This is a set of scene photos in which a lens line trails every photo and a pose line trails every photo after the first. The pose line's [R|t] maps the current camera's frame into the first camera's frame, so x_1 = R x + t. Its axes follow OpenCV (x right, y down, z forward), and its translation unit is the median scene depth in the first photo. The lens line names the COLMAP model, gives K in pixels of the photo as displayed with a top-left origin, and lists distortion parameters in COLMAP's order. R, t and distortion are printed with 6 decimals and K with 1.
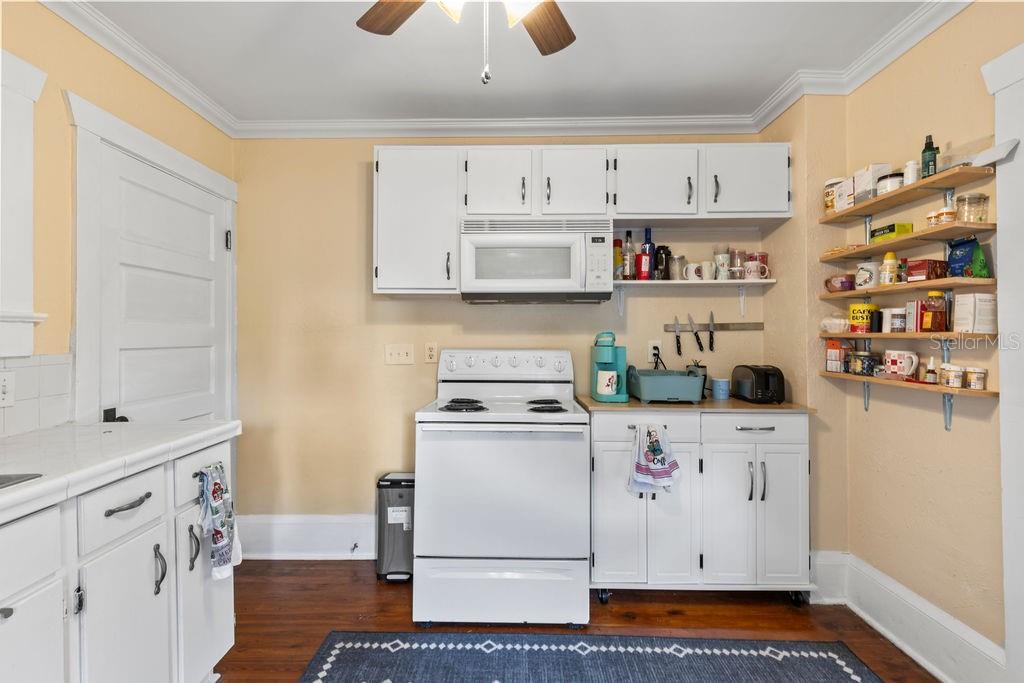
lens RADIAL K [[463.6, 0, 509.4], [0, 463.6, 332.4], [0, 0, 1]] dist [0.002513, -0.000146]
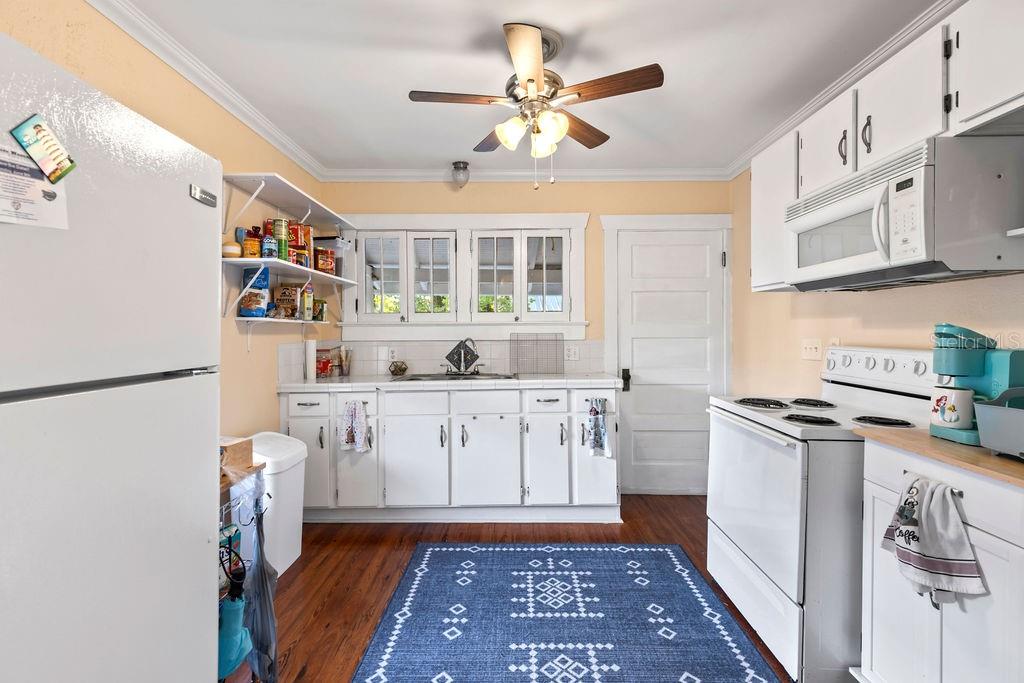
lens RADIAL K [[463.6, 0, 509.4], [0, 463.6, 332.4], [0, 0, 1]] dist [0.002513, -0.000146]
pose [[-0.008426, 0.003718, -0.999958, 1.190650], [0.011339, 0.999929, 0.003623, 0.002458], [0.999900, -0.011308, -0.008468, 0.612497]]
